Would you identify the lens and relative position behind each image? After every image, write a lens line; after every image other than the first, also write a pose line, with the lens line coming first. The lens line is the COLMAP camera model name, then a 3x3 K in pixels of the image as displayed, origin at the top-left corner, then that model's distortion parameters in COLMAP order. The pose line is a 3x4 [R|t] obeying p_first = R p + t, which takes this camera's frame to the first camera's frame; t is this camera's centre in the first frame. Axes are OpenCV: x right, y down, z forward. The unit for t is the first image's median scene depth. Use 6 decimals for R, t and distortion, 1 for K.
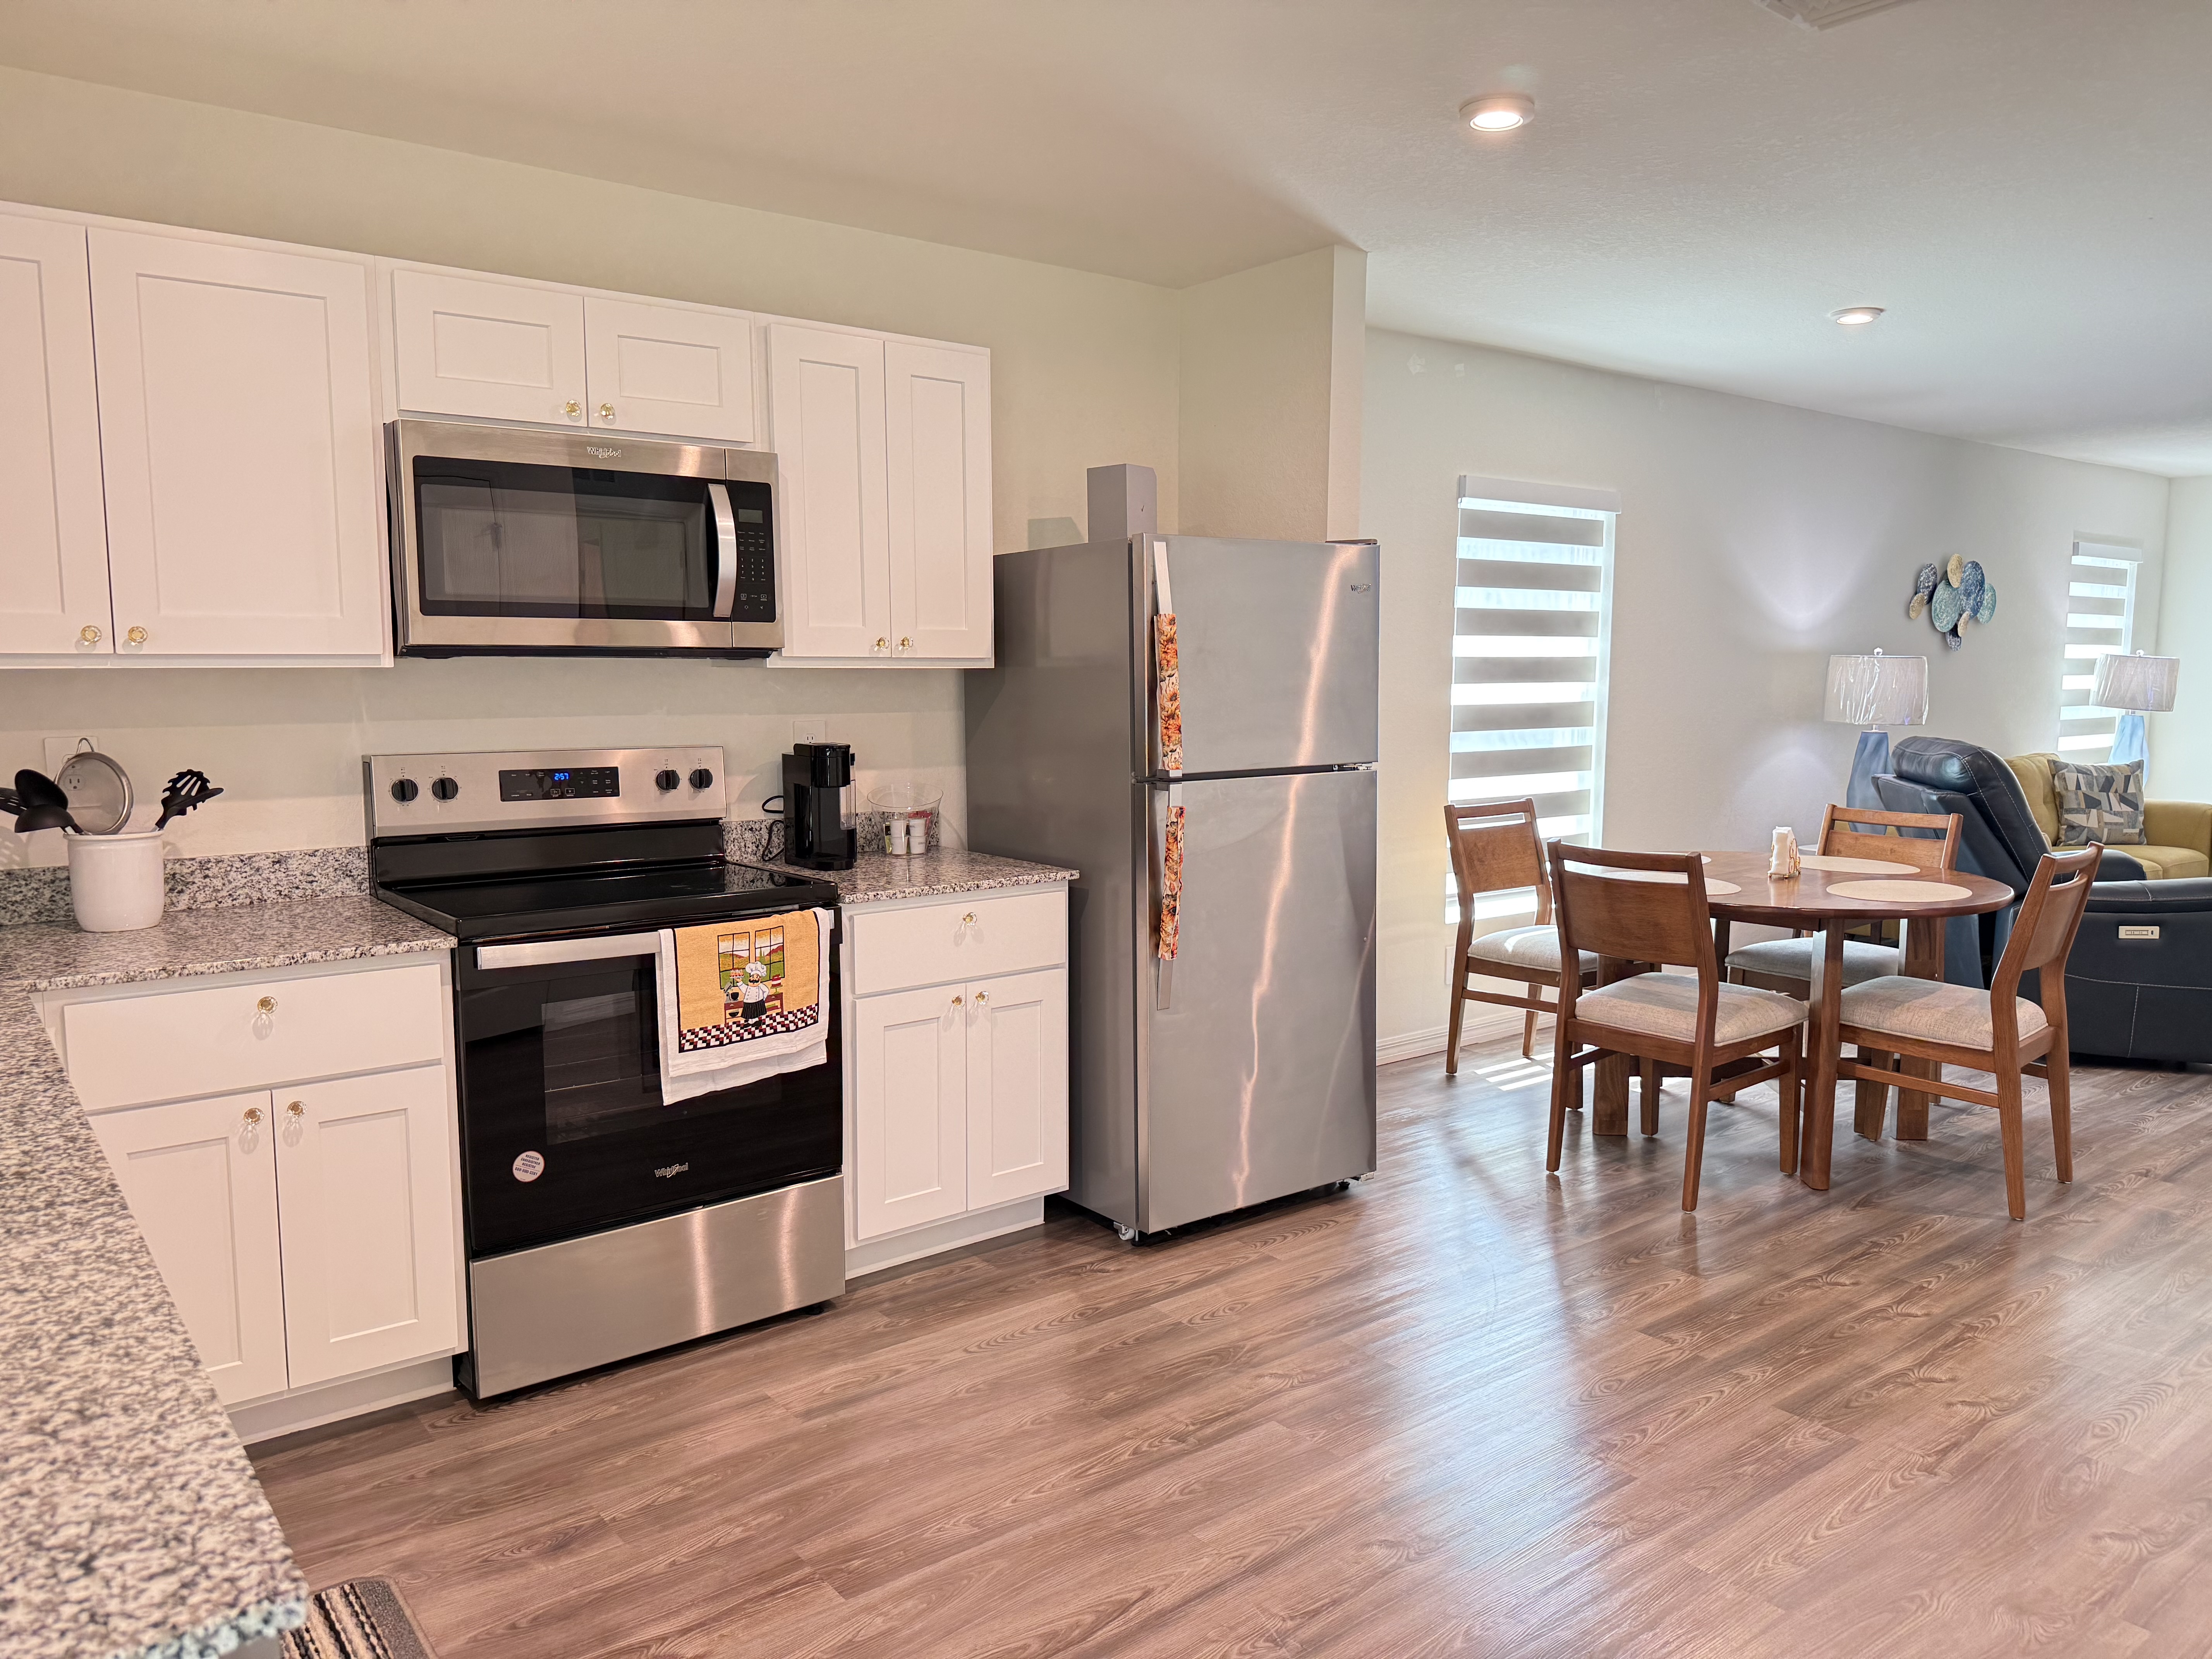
lens RADIAL K [[1567.9, 0, 1114.7], [0, 1567.9, 832.6], [0, 0, 1]] dist [0.123296, -0.168837]
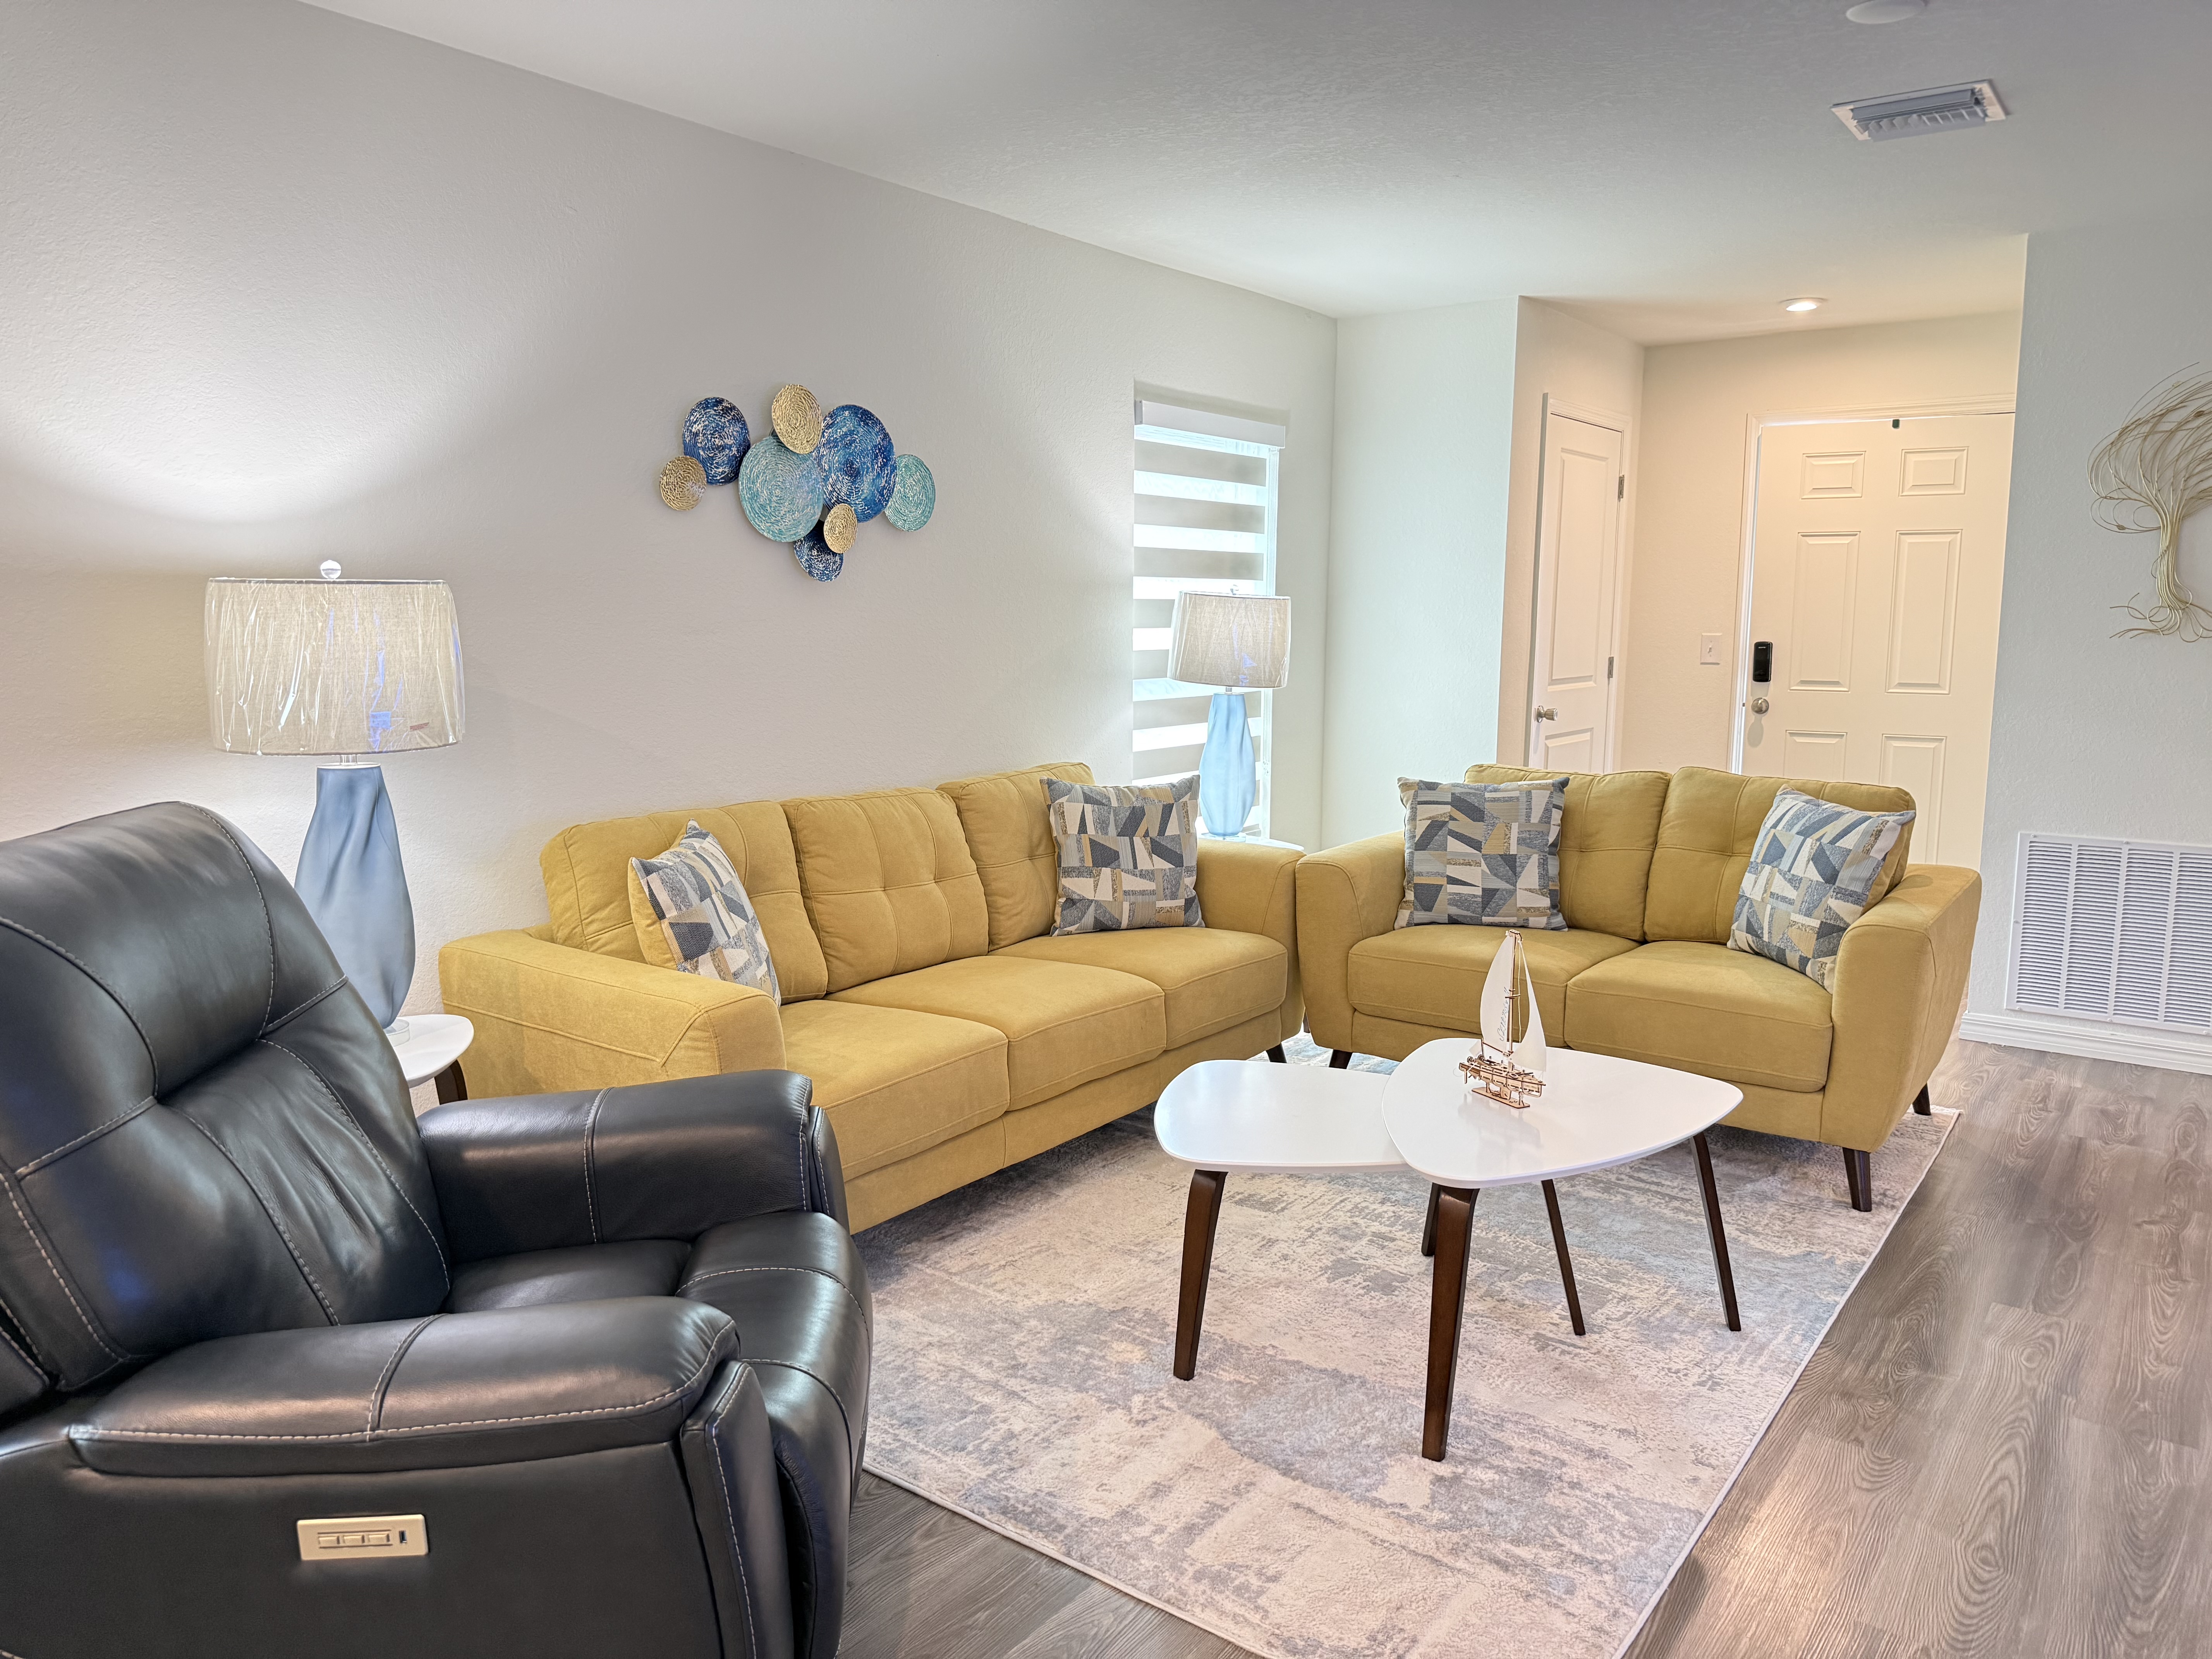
lens RADIAL K [[1570.9, 0, 1130.5], [0, 1570.9, 824.5], [0, 0, 1]] dist [0.128531, -0.150613]
pose [[0.962842, -0.038085, 0.267367, 0.473431], [0.030768, 0.999030, 0.031503, -0.046898], [-0.268307, -0.022106, 0.963080, 0.469873]]
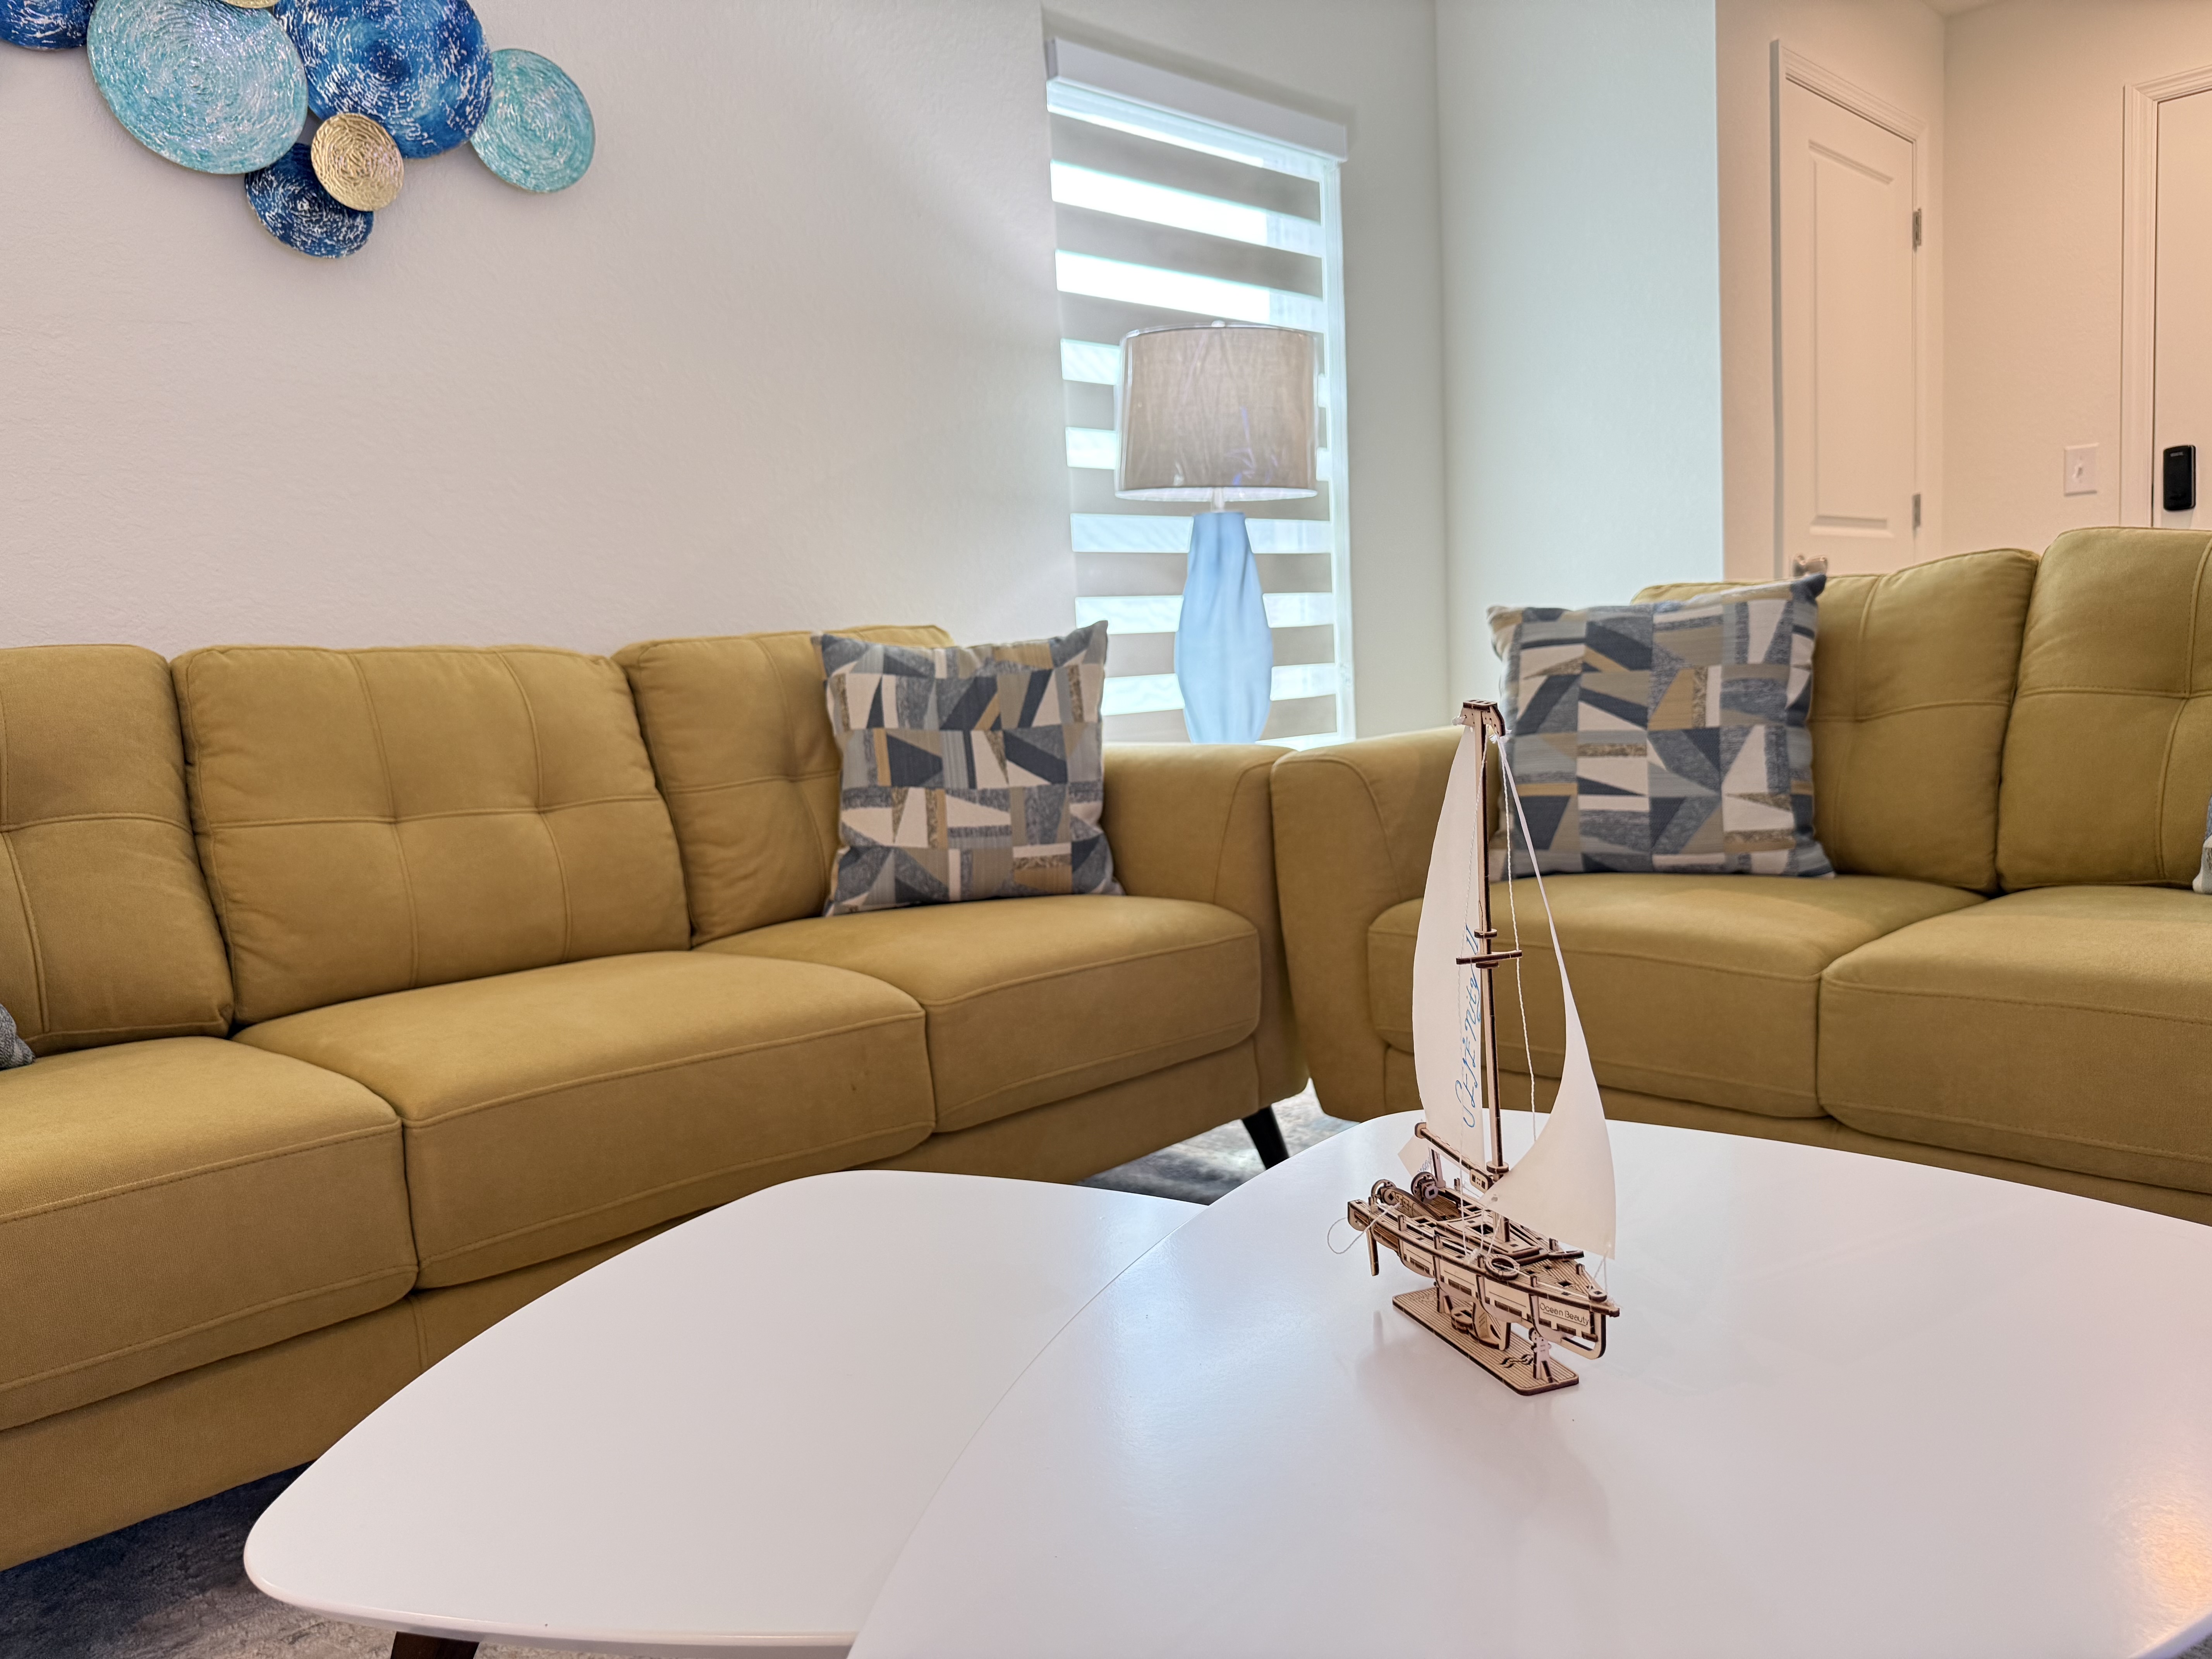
lens RADIAL K [[1603.0, 0, 1106.2], [0, 1603.0, 834.1], [0, 0, 1]] dist [0.087891, -0.178416]
pose [[0.993703, -0.069231, 0.088097, 0.619979], [0.069610, 0.997574, -0.001228, -0.003070], [-0.087798, 0.007352, 0.996111, 0.697181]]
